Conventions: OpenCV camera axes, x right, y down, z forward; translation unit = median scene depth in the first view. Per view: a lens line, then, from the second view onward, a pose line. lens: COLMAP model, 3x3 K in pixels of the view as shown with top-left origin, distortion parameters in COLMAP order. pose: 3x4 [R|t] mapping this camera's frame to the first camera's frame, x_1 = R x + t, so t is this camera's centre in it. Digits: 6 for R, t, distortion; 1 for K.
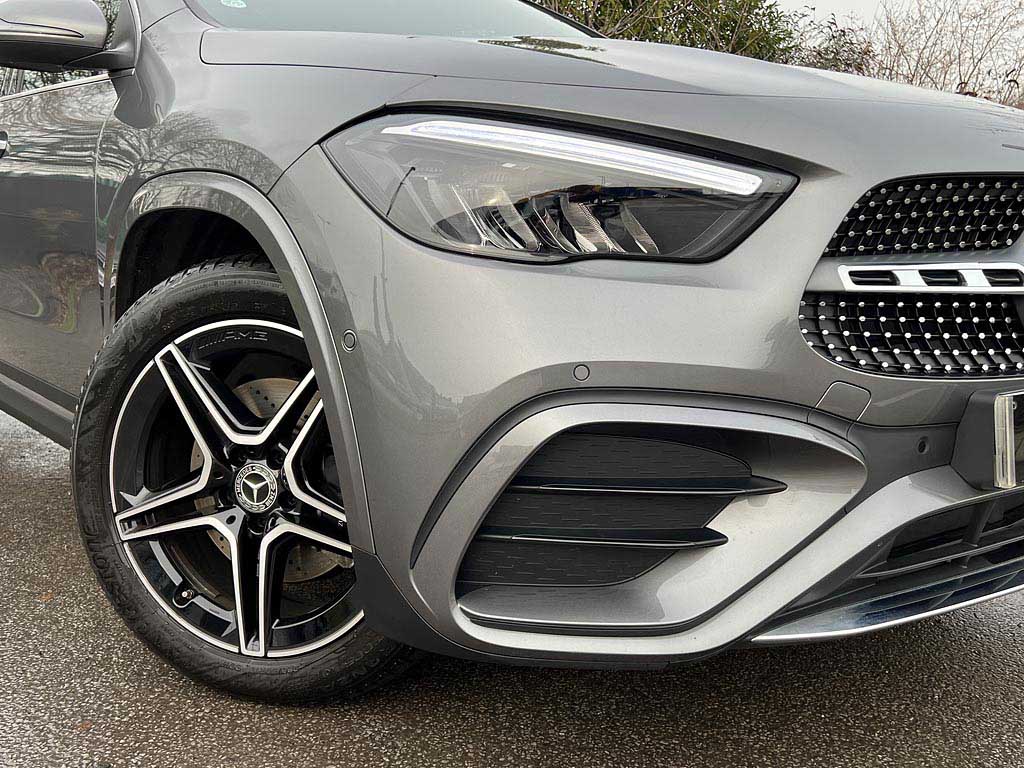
lens RADIAL K [[983.9, 0, 512.0], [0, 983.9, 390.0], [0, 0, 1]] dist [-0.035986, 0.000000]
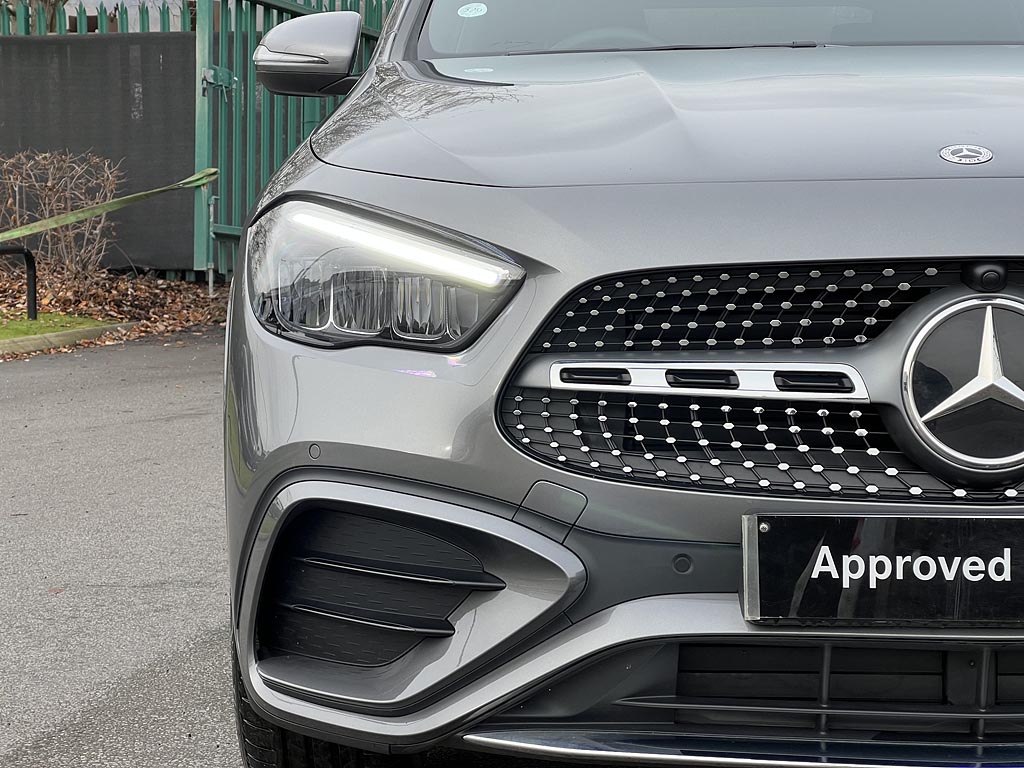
lens RADIAL K [[2289.6, 0, 512.3], [0, 2289.6, 382.5], [0, 0, 1]] dist [0.050205, 0.000000]
pose [[0.778756, 0.042184, -0.625906, 1.702248], [-0.096961, 0.993841, -0.053658, 0.020023], [0.619788, 0.102475, 0.778050, -0.790664]]
